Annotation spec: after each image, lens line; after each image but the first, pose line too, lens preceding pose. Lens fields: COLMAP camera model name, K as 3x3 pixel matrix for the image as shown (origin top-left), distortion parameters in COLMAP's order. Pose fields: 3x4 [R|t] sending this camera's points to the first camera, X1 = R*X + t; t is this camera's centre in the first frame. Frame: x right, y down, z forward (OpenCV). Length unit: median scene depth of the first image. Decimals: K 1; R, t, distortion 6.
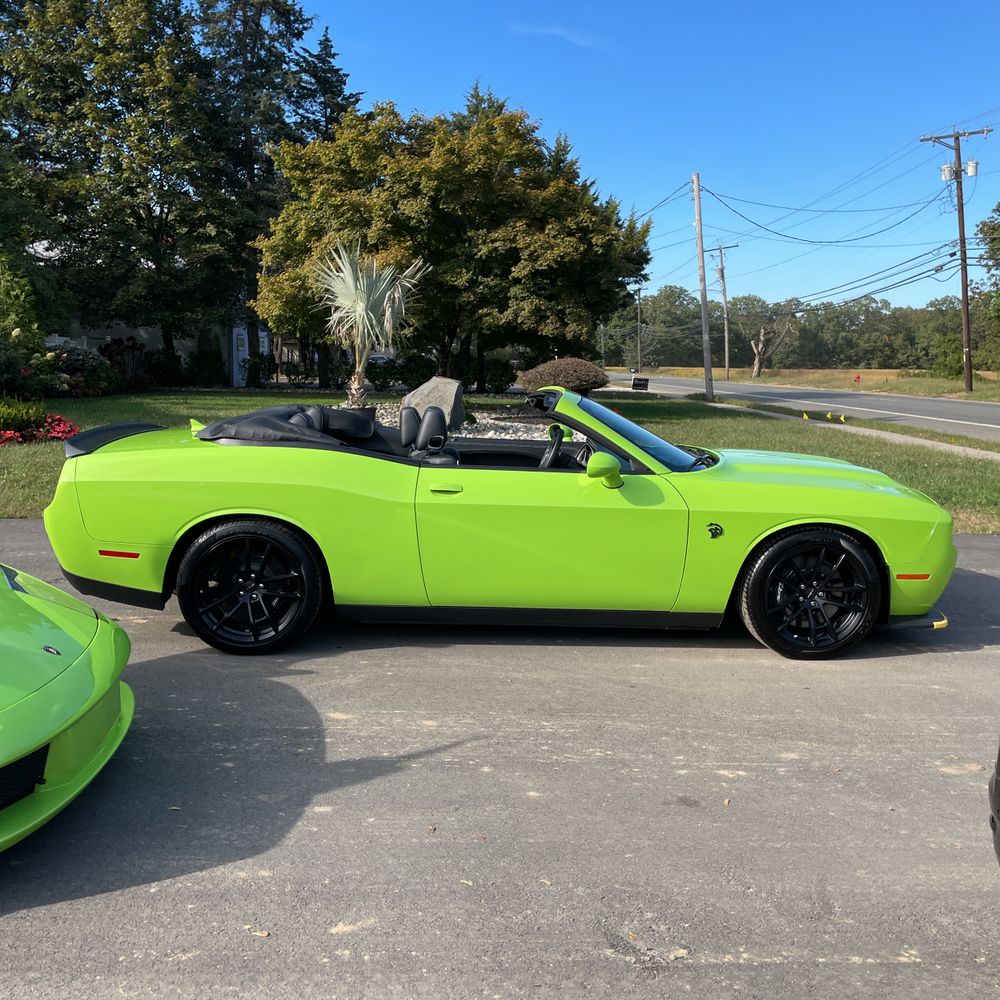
lens RADIAL K [[1020.1, 0, 504.3], [0, 1020.1, 496.6], [0, 0, 1]] dist [0.027953, 0.000000]
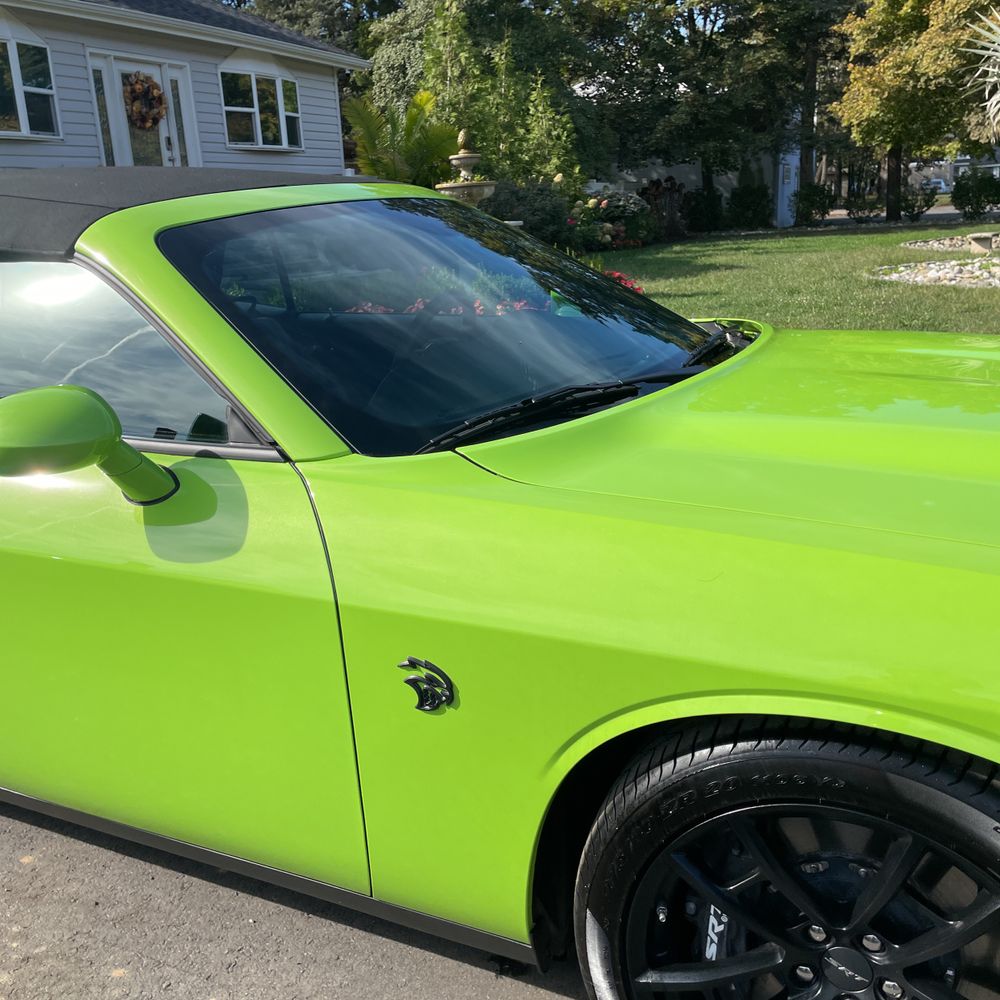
lens RADIAL K [[1020.1, 0, 494.4], [0, 1020.1, 491.6], [0, 0, 1]] dist [0.027953, 0.000000]
pose [[0.881178, 0.055304, -0.469538, -0.083713], [0.011724, 0.990274, 0.138639, -0.013255], [0.472638, -0.127671, 0.871959, 0.150366]]
